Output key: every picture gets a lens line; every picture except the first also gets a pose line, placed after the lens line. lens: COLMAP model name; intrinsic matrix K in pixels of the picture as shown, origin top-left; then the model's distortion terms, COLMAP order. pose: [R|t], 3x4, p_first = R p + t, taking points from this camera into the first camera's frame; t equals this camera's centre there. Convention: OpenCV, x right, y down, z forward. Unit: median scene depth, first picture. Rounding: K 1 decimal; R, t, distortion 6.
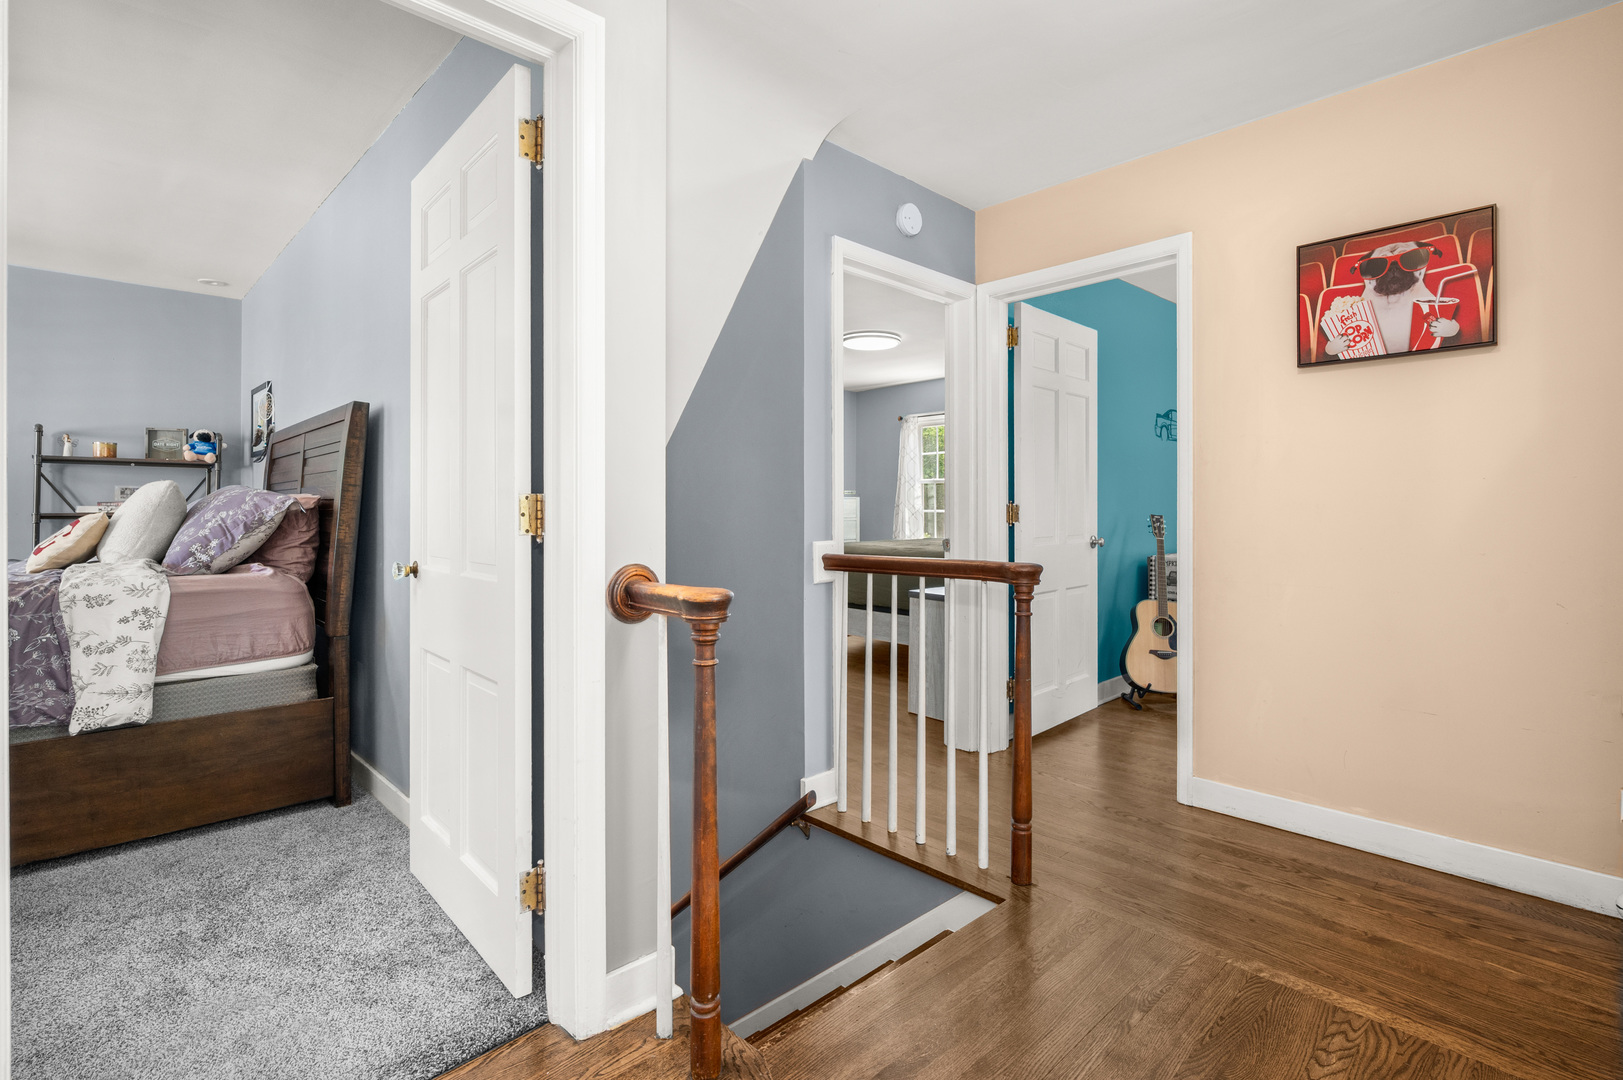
lens RADIAL K [[758.2, 0, 808.1], [0, 758.2, 503.6], [0, 0, 1]] dist [-0.001053, 0.000522]
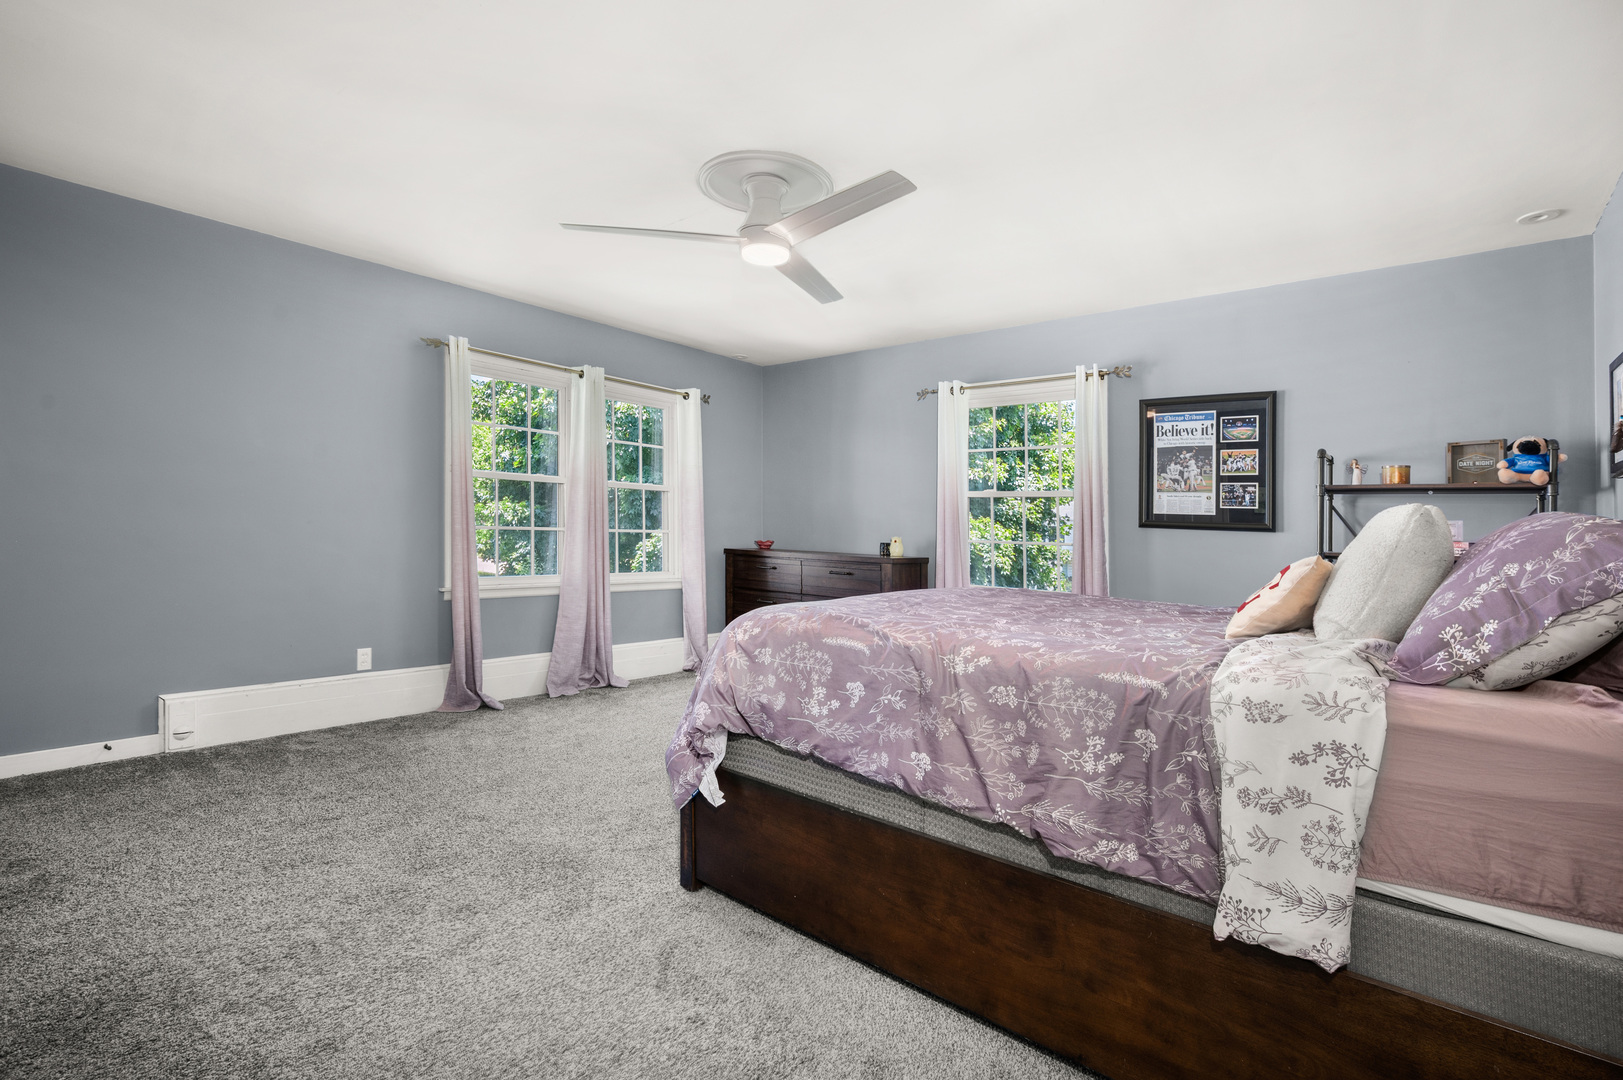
lens RADIAL K [[758.2, 0, 808.1], [0, 758.2, 503.6], [0, 0, 1]] dist [-0.001053, 0.000522]
pose [[0.107927, -0.029470, -0.993722, -0.347246], [-0.022109, 0.999242, -0.032035, -0.002295], [0.993913, 0.025427, 0.107194, 0.513516]]
